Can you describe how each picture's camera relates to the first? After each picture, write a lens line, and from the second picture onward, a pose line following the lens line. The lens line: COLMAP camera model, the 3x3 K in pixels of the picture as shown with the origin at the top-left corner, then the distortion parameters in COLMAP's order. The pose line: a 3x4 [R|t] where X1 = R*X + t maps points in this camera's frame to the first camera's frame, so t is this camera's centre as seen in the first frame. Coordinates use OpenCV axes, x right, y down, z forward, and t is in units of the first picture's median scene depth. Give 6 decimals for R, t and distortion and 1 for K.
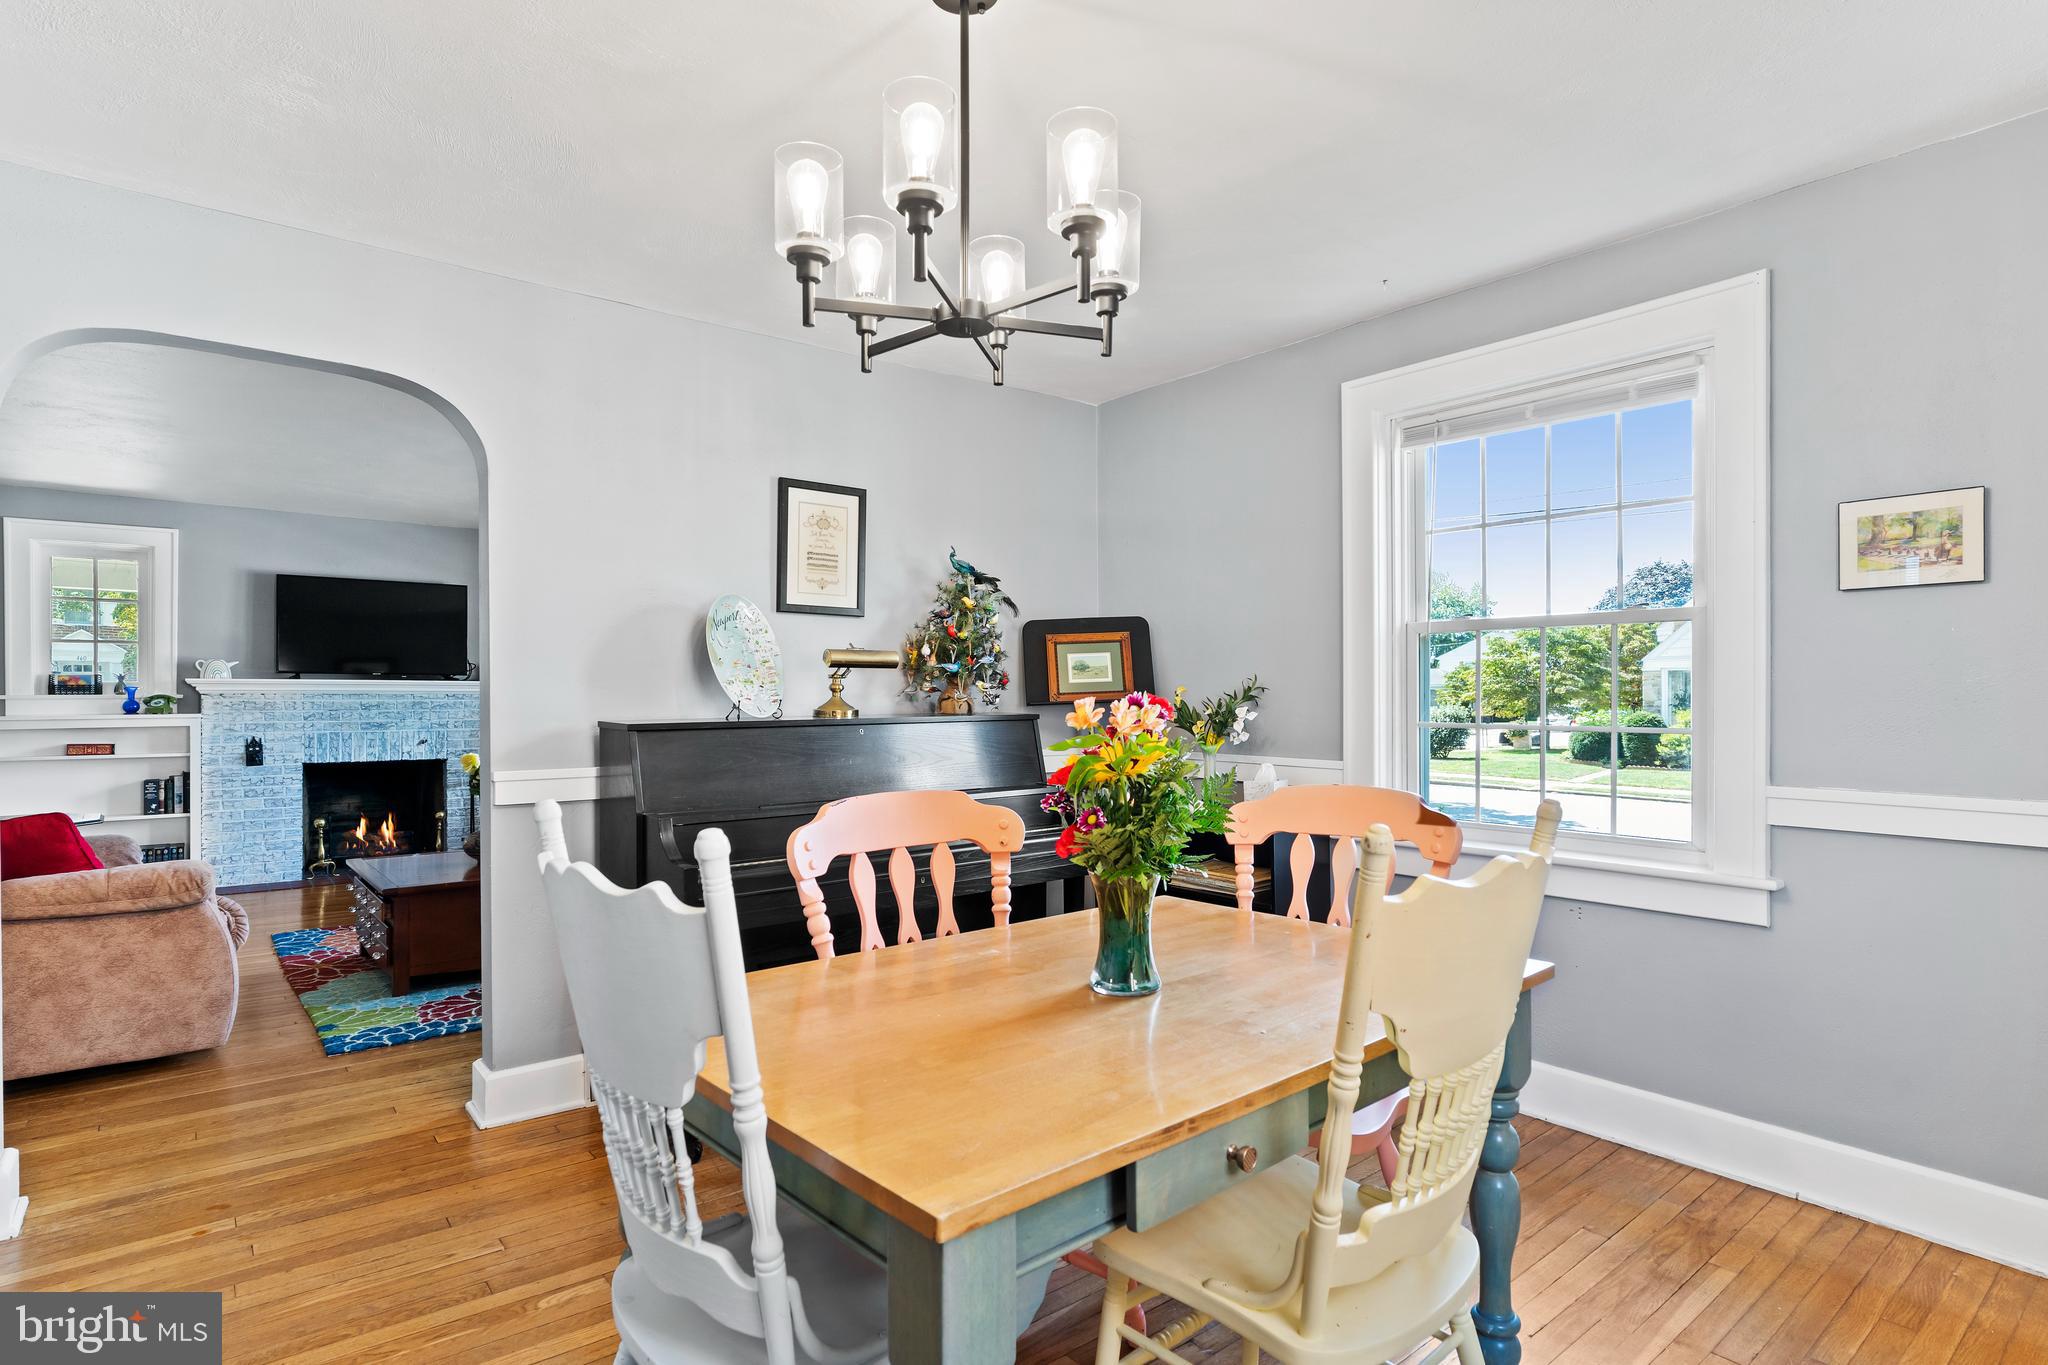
lens RADIAL K [[1062.9, 0, 1032.1], [0, 1062.9, 697.7], [0, 0, 1]] dist [-0.006808, 0.002112]
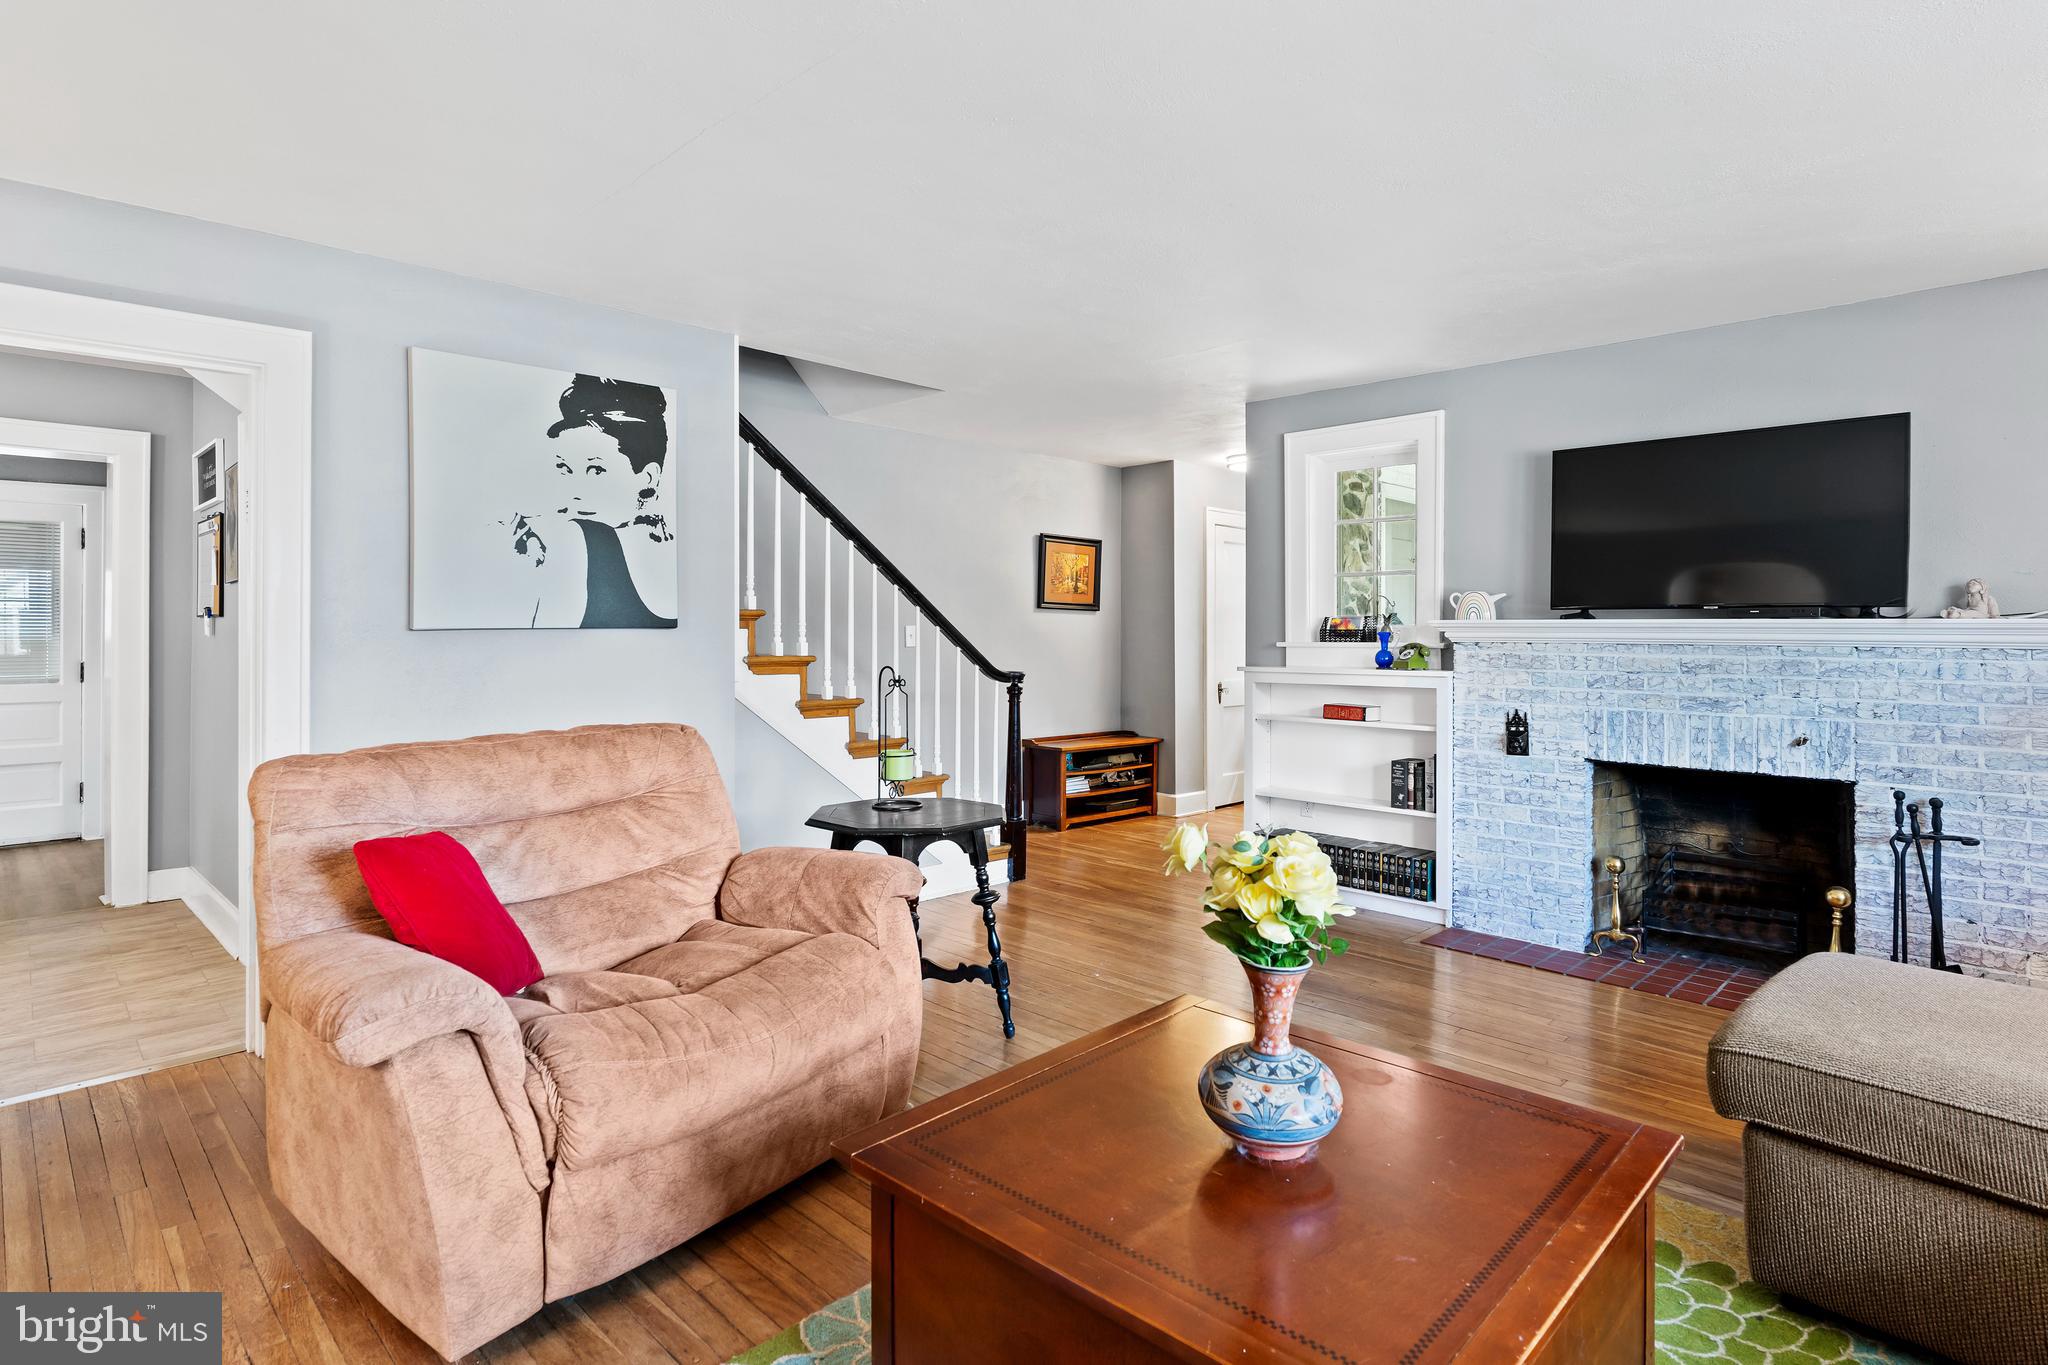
lens RADIAL K [[1062.9, 0, 1007.9], [0, 1062.9, 633.7], [0, 0, 1]] dist [-0.006808, 0.002112]
pose [[0.093147, 0.000425, -0.995652, -0.125385], [-0.006974, 0.999976, -0.000225, -0.007018], [0.995628, 0.006965, 0.093148, 0.640827]]
